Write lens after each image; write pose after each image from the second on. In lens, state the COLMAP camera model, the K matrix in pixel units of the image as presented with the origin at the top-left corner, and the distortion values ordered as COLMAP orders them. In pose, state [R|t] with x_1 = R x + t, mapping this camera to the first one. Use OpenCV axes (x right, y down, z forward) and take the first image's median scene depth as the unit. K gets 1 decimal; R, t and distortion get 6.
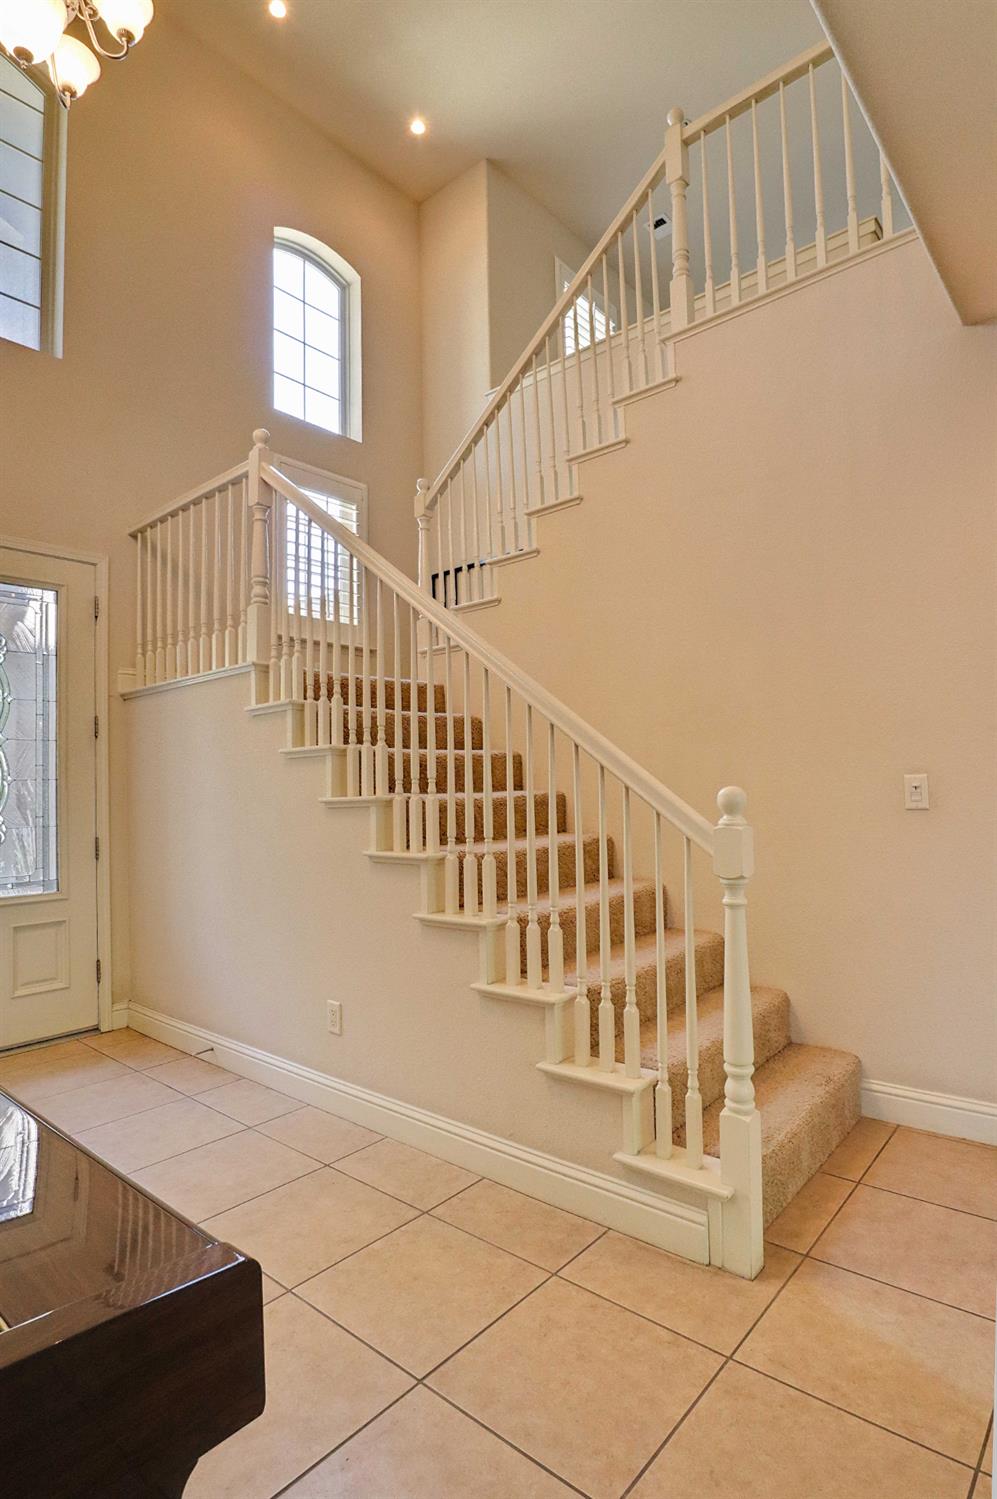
lens RADIAL K [[784.0, 0, 496.4], [0, 784.0, 774.8], [0, 0, 1]] dist [-0.061673, -0.000420]
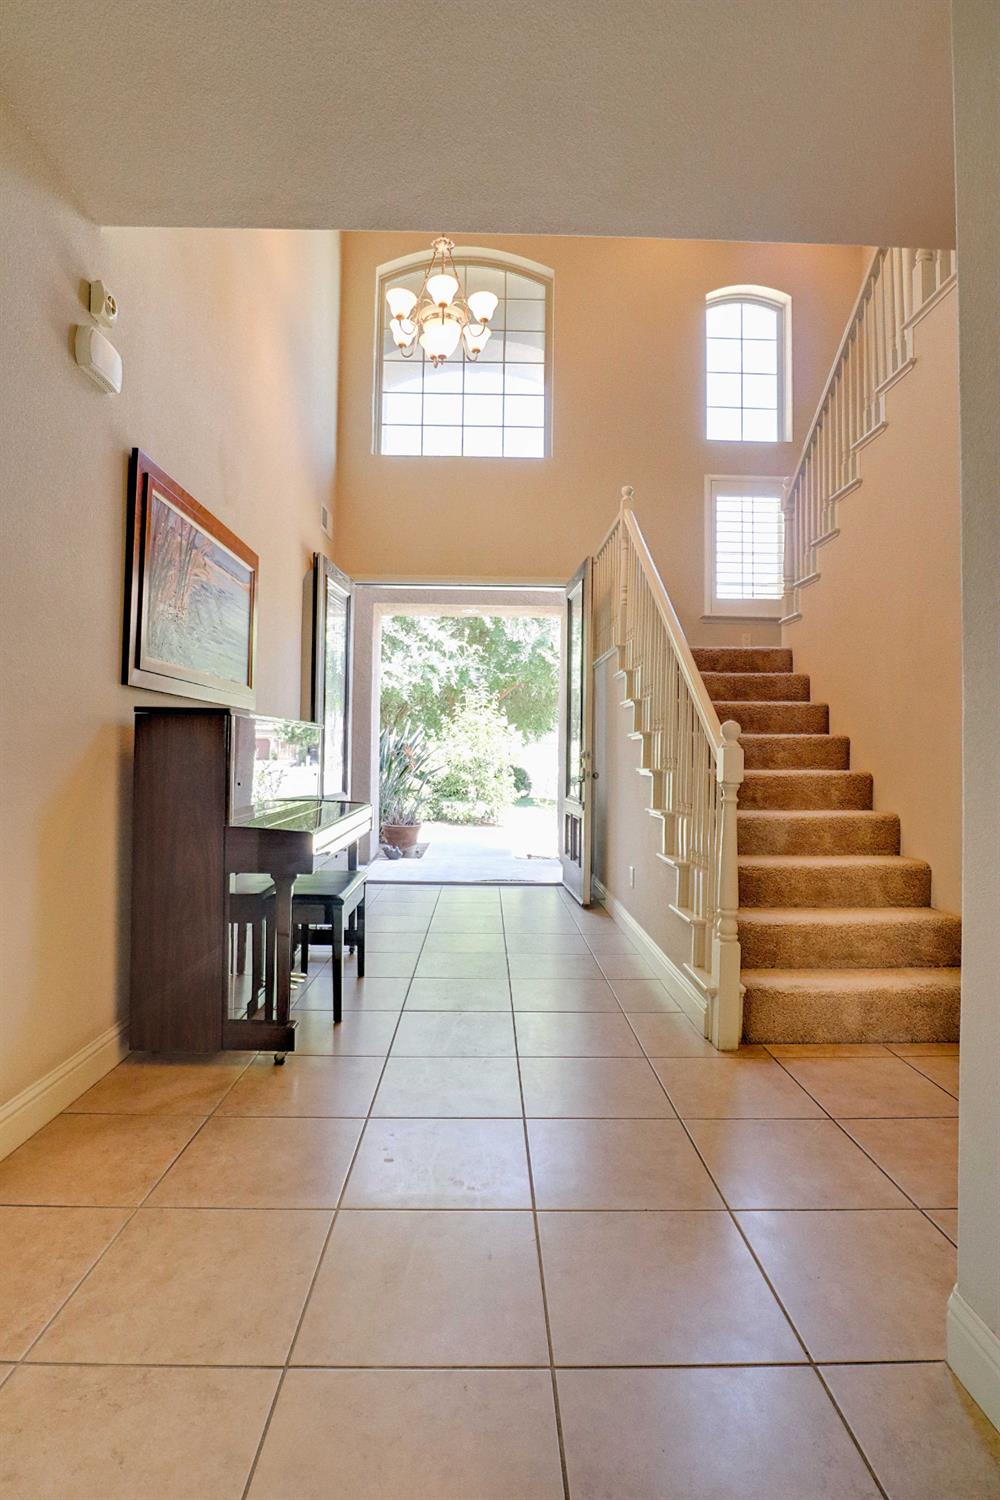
lens RADIAL K [[764.6, 0, 500.0], [0, 764.6, 750.0], [0, 0, 1]] dist [-0.006940, -0.001093]
pose [[0.674032, 0.028474, -0.738154, 0.410420], [-0.019647, 0.999594, 0.020619, 0.022936], [0.738441, 0.000604, 0.674318, -0.113382]]
